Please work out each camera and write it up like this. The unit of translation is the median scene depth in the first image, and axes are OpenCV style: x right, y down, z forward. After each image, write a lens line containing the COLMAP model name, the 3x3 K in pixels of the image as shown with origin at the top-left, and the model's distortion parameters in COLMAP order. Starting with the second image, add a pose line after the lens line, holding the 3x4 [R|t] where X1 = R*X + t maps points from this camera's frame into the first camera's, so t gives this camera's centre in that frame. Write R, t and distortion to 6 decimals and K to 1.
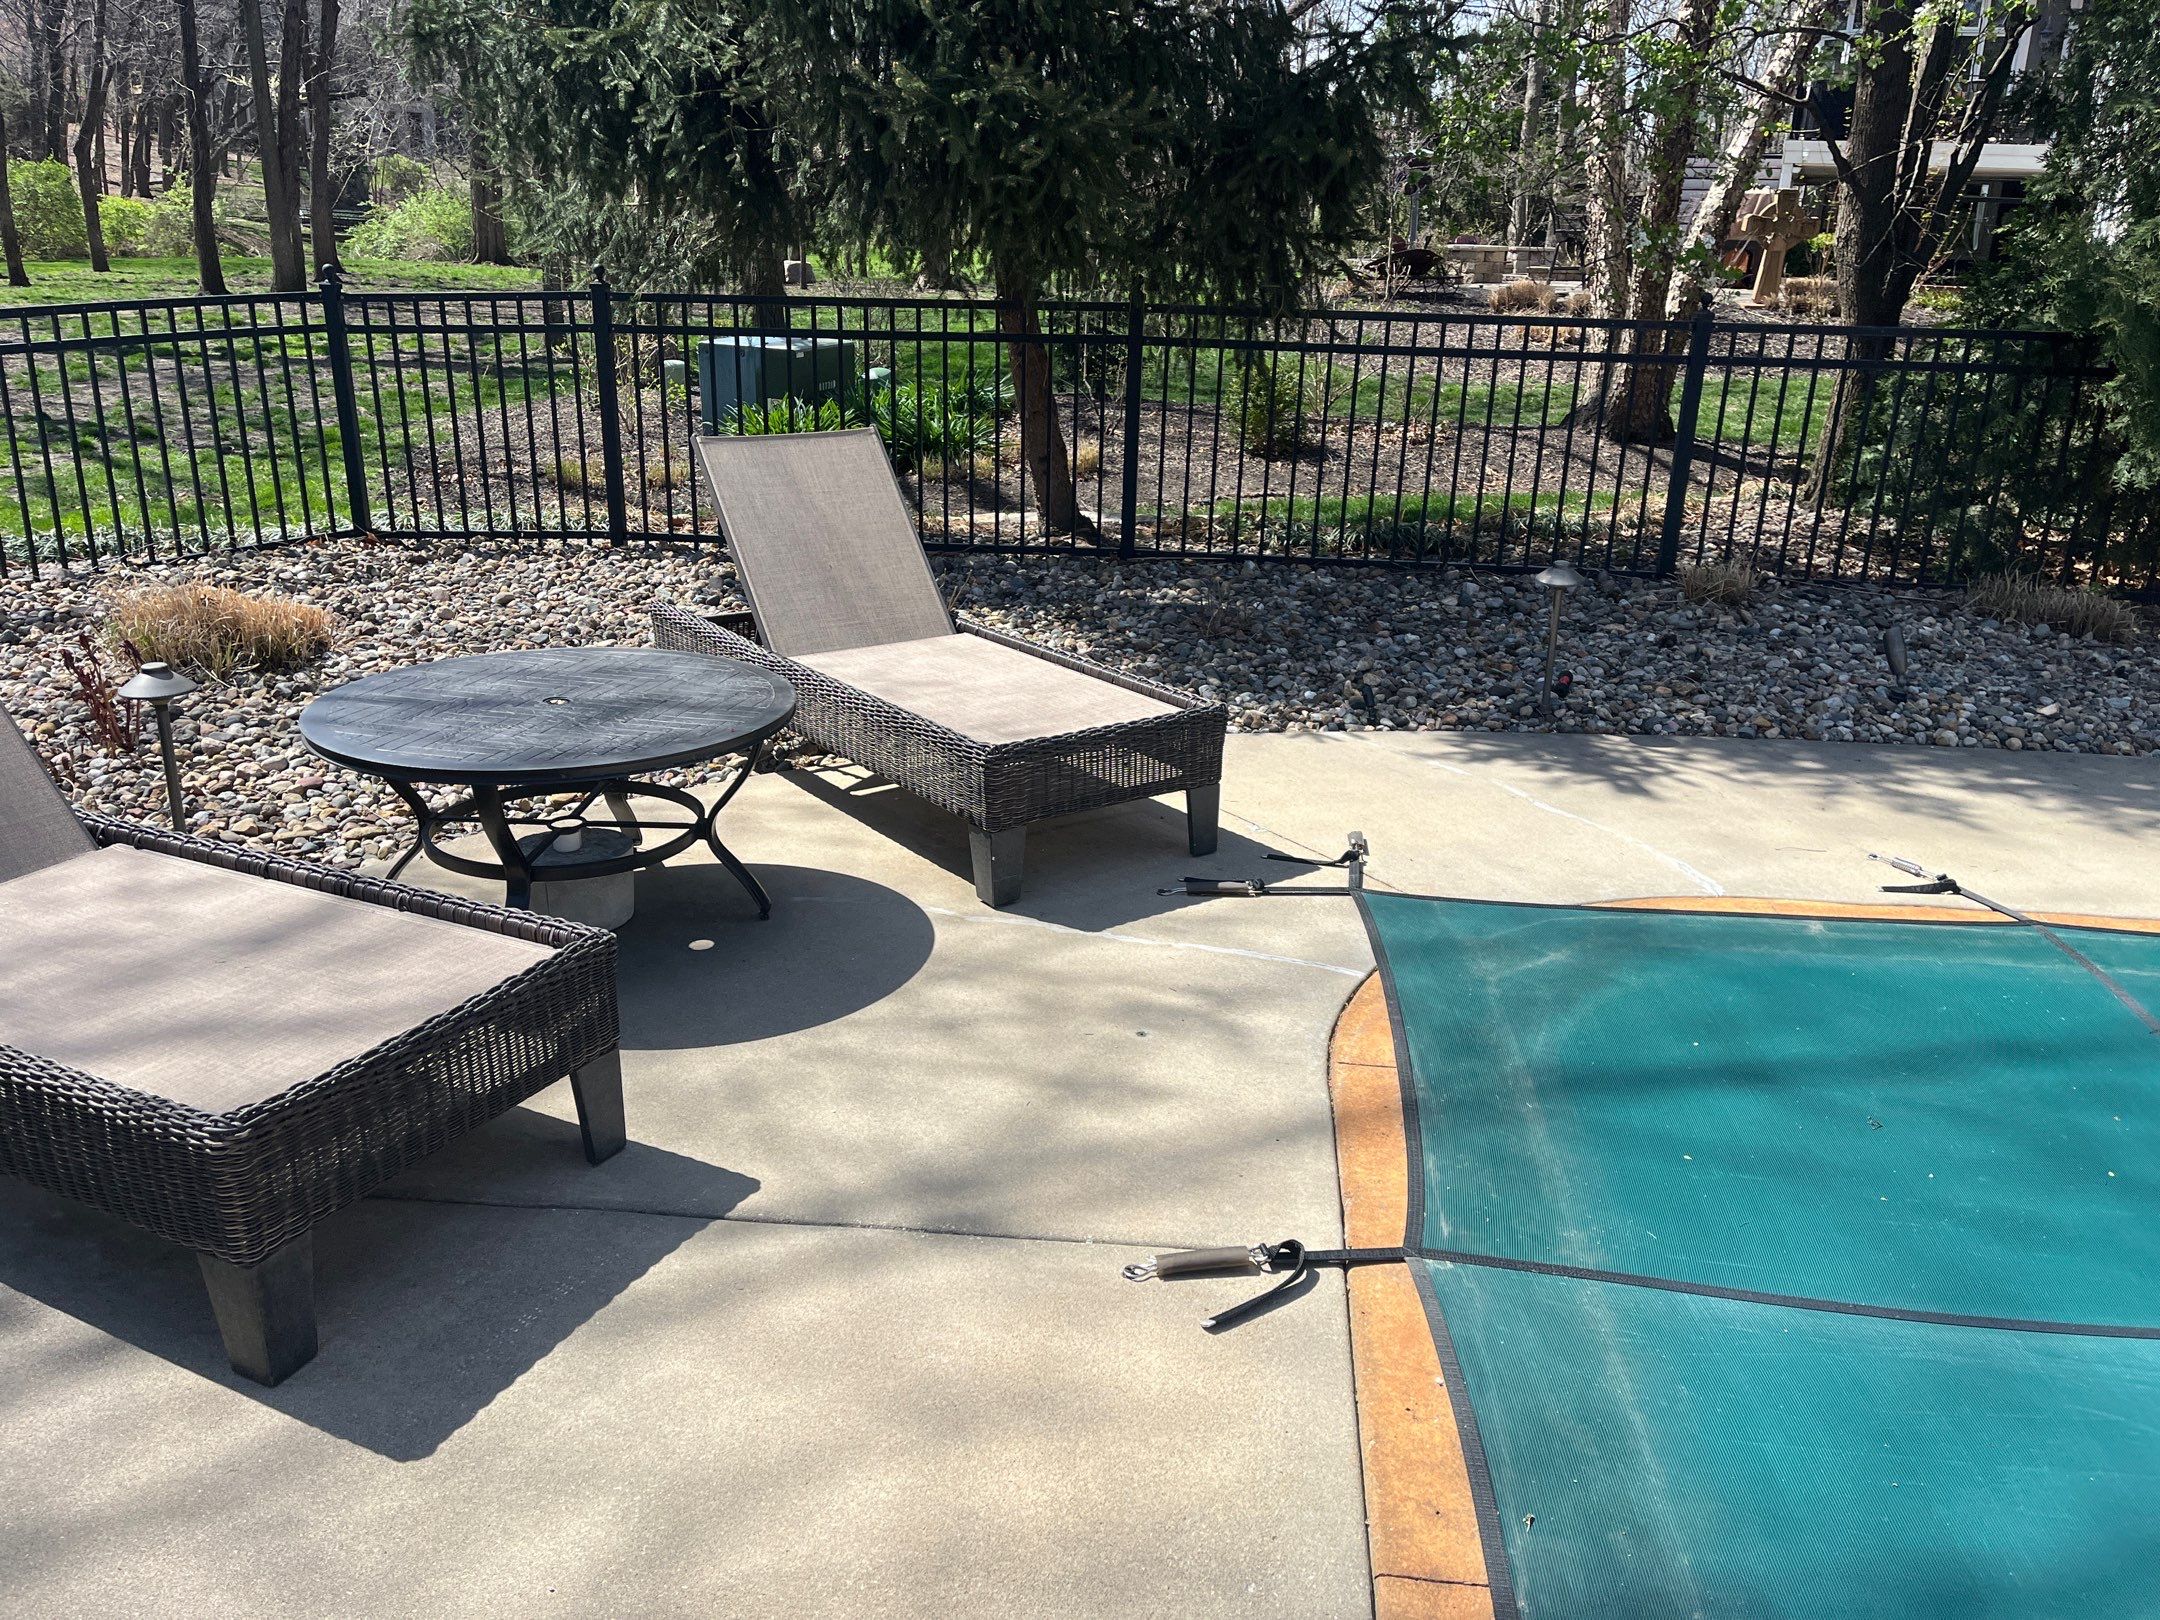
lens RADIAL K [[1637.8, 0, 1130.6], [0, 1637.8, 813.1], [0, 0, 1]] dist [0.046829, -0.047850]
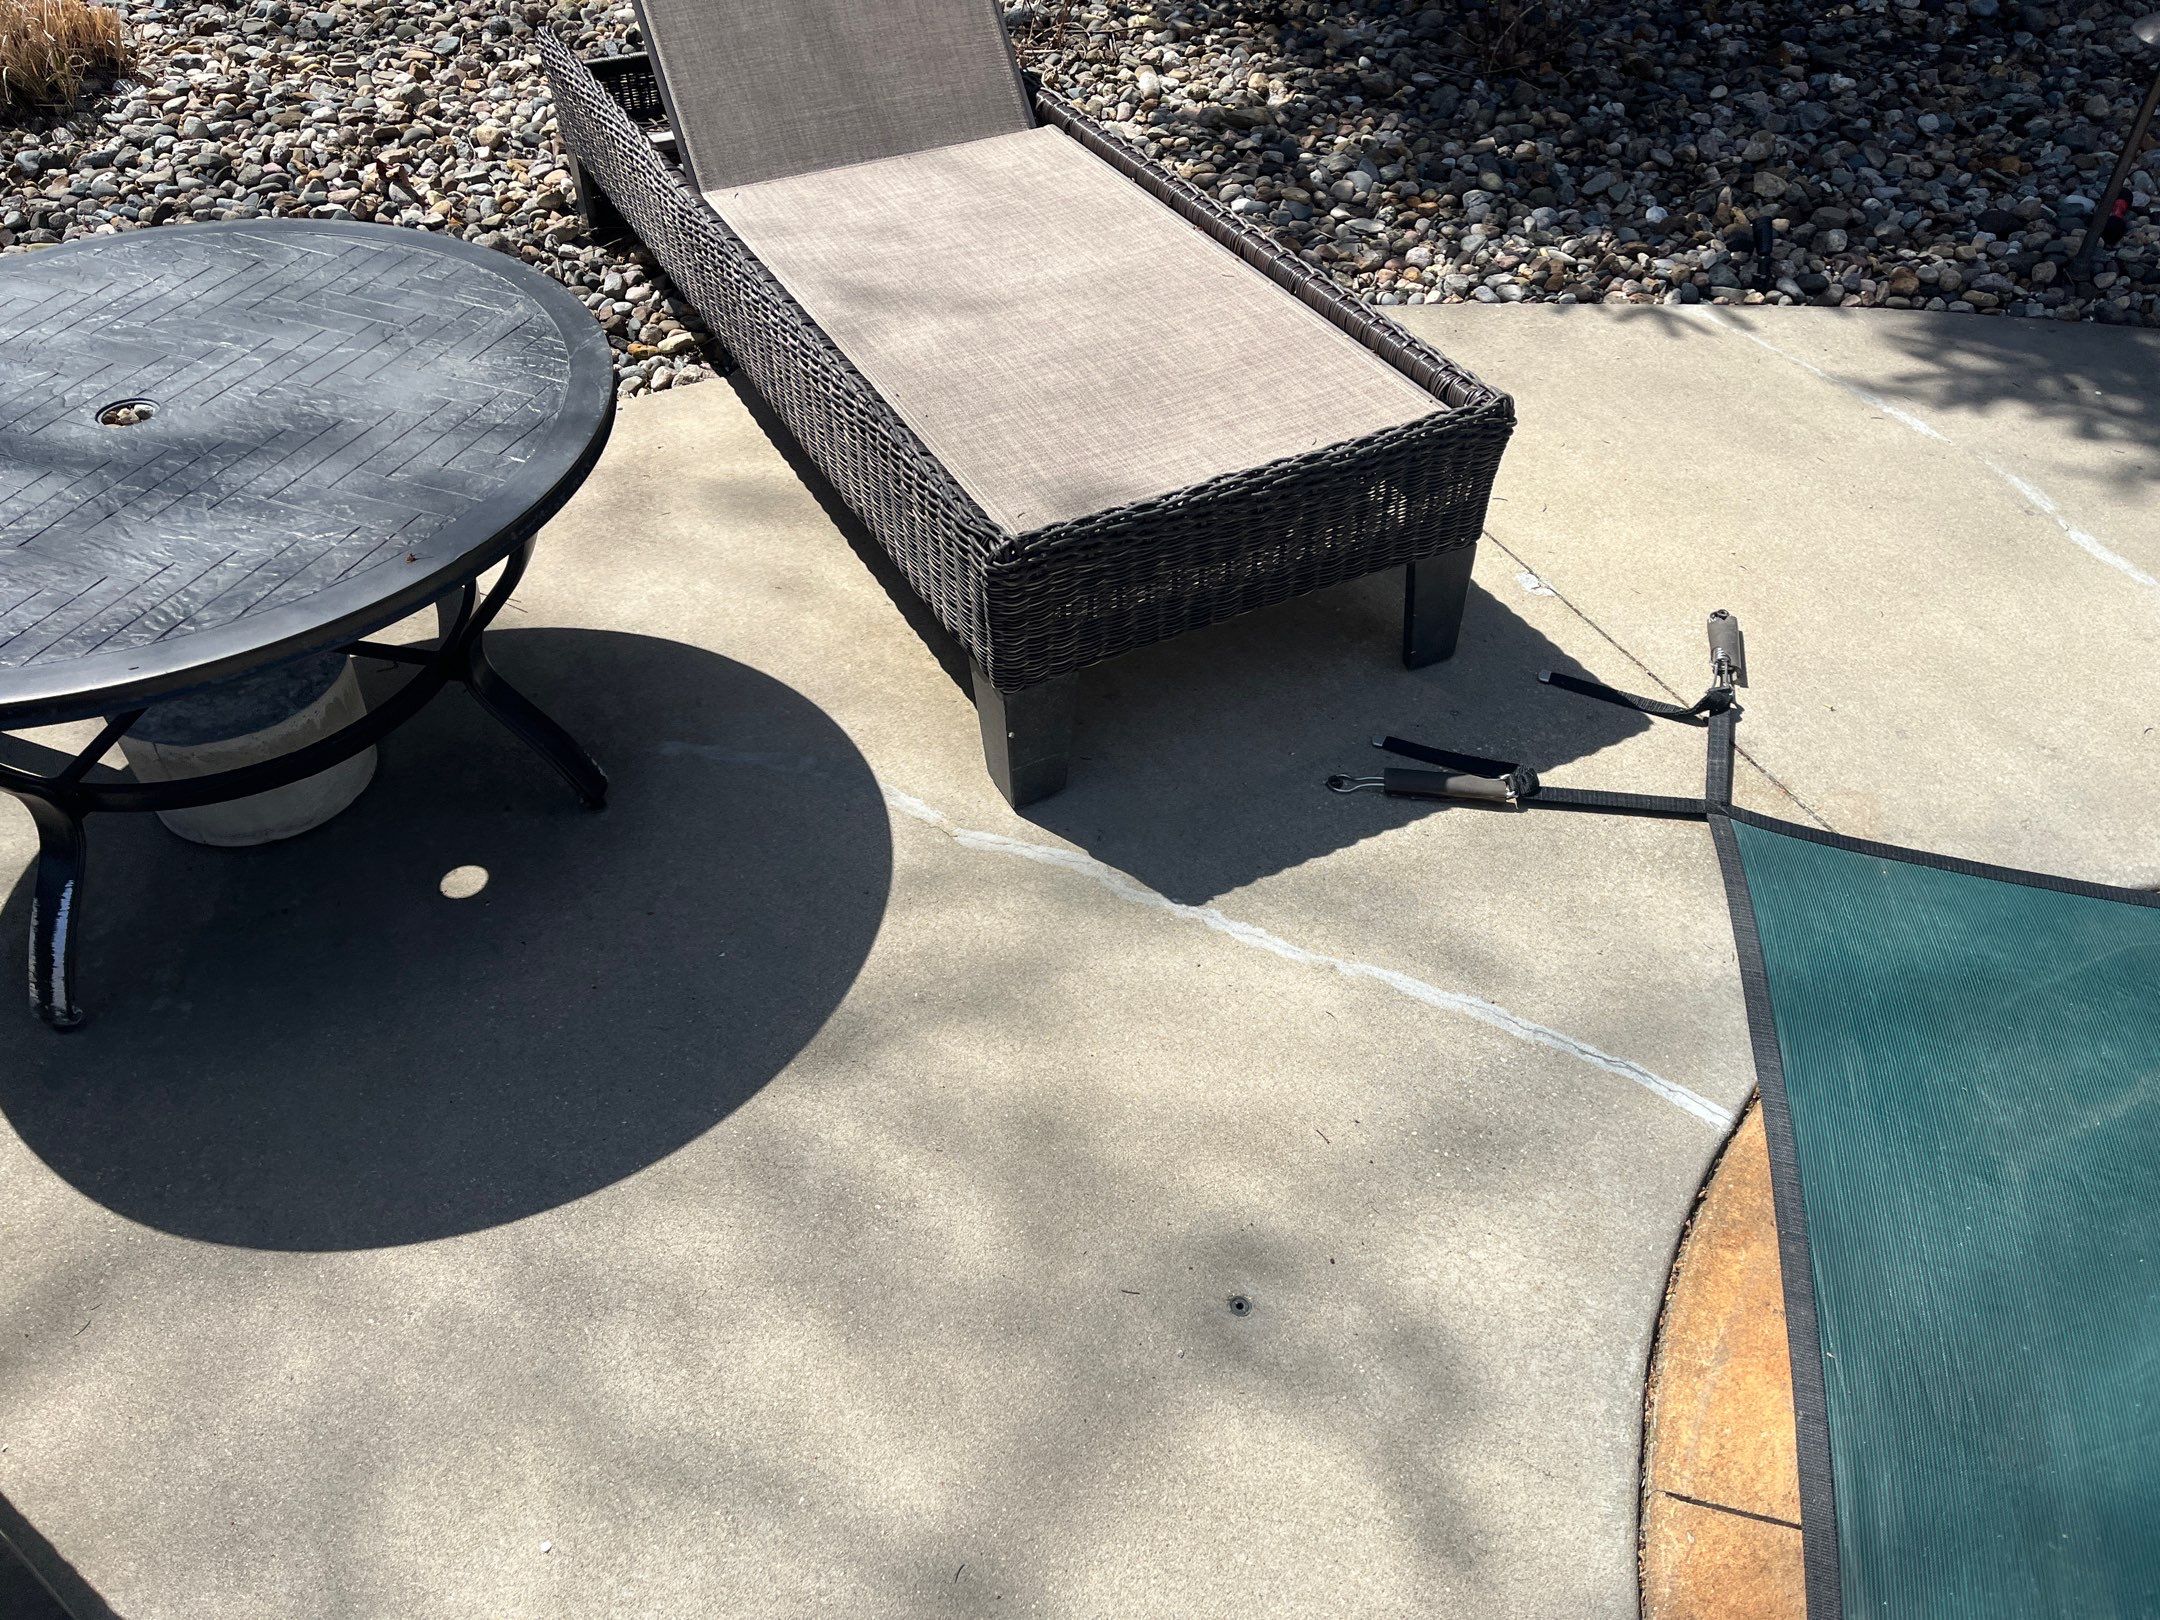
lens RADIAL K [[1608.5, 0, 1080.0], [0, 1608.5, 810.0], [0, 0, 1]] dist [0.091887, -0.140768]
pose [[0.986026, 0.097649, -0.134976, 0.006416], [-0.035018, 0.913591, 0.405125, -0.108609], [0.162872, -0.394737, 0.904243, 0.363803]]
